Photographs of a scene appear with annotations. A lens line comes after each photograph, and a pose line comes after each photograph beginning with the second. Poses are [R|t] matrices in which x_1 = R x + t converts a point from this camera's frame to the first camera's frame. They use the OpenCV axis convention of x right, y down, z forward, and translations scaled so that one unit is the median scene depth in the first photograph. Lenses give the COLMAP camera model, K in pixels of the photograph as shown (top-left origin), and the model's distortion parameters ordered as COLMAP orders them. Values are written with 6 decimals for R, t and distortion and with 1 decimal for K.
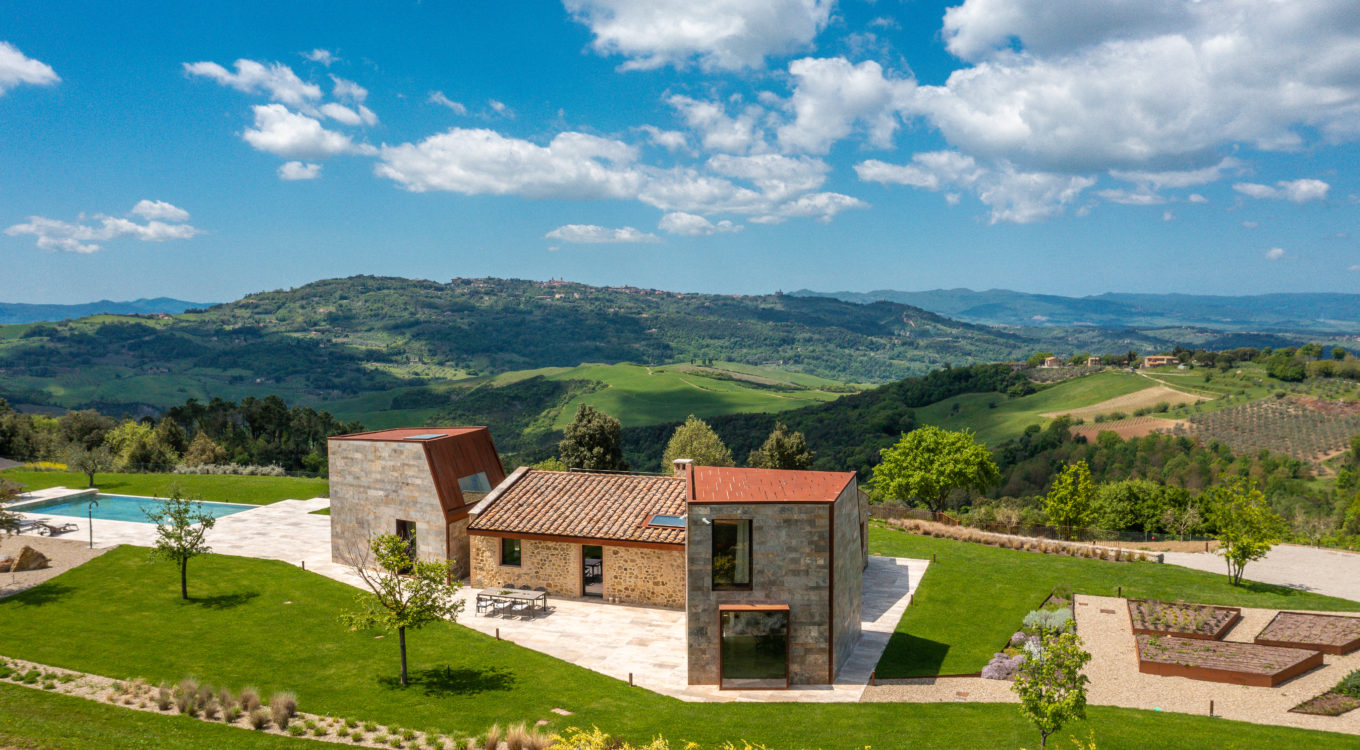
lens RADIAL K [[1075.3, 0, 673.3], [0, 1075.3, 370.1], [0, 0, 1]] dist [-0.019552, 0.011200]
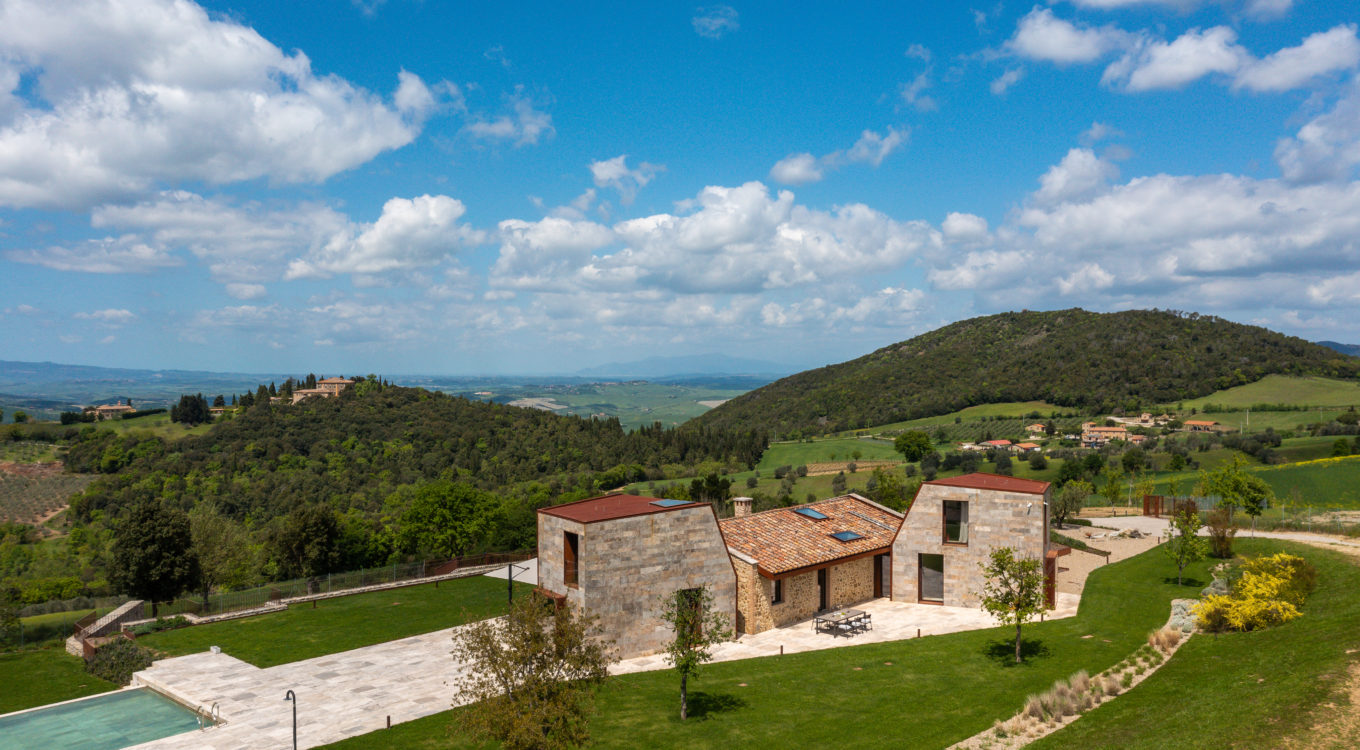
lens RADIAL K [[1075.3, 0, 673.3], [0, 1075.3, 370.1], [0, 0, 1]] dist [-0.019552, 0.011200]
pose [[0.388934, -0.003370, 0.921259, -1.141119], [0.058445, 0.998069, -0.021024, -0.038099], [-0.919410, 0.062020, 0.388380, 0.617312]]
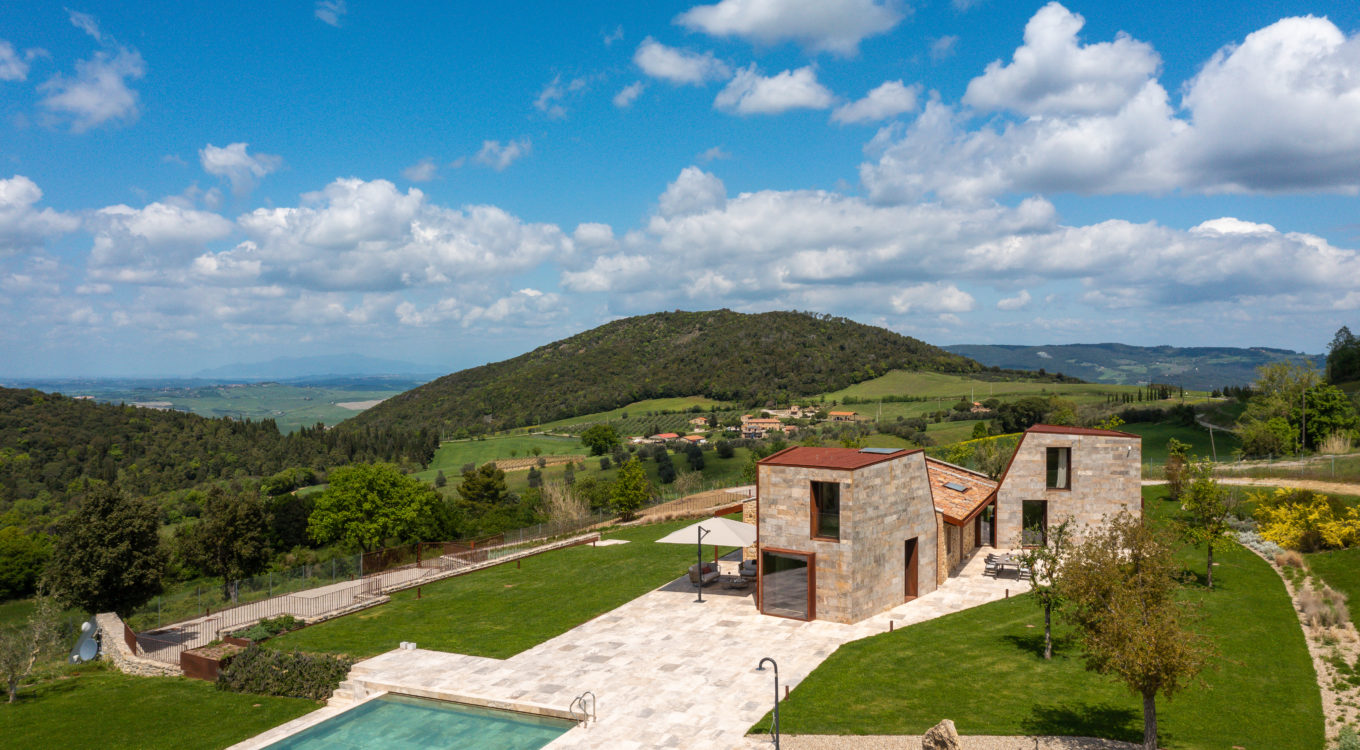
lens RADIAL K [[1075.3, 0, 673.3], [0, 1075.3, 370.1], [0, 0, 1]] dist [-0.019552, 0.011200]
pose [[0.067366, -0.004164, 0.997720, -1.181078], [0.066392, 0.997794, -0.000319, -0.019084], [-0.995517, 0.066262, 0.067494, 1.123041]]
